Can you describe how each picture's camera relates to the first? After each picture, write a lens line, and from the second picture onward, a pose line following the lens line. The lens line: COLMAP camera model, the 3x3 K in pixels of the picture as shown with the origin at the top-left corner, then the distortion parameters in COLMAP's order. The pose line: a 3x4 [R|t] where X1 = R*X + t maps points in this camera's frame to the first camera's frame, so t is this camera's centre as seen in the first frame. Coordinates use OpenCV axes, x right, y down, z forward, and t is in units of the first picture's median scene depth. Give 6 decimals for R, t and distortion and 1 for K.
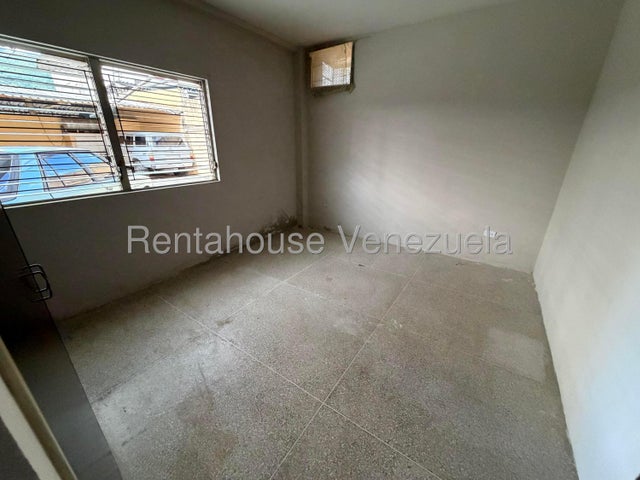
lens RADIAL K [[254.9, 0, 319.2], [0, 254.9, 239.4], [0, 0, 1]] dist [-0.000025, 0.000235]
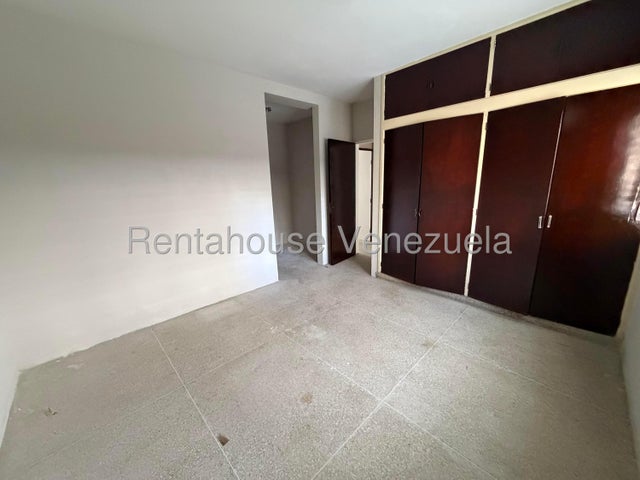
lens RADIAL K [[254.9, 0, 319.9], [0, 254.9, 240.1], [0, 0, 1]] dist [-0.000025, 0.000235]
pose [[-0.978213, -0.018589, 0.206768, -0.151552], [0.100622, 0.828718, 0.550546, -0.673015], [-0.181586, 0.559357, -0.808793, 1.751619]]
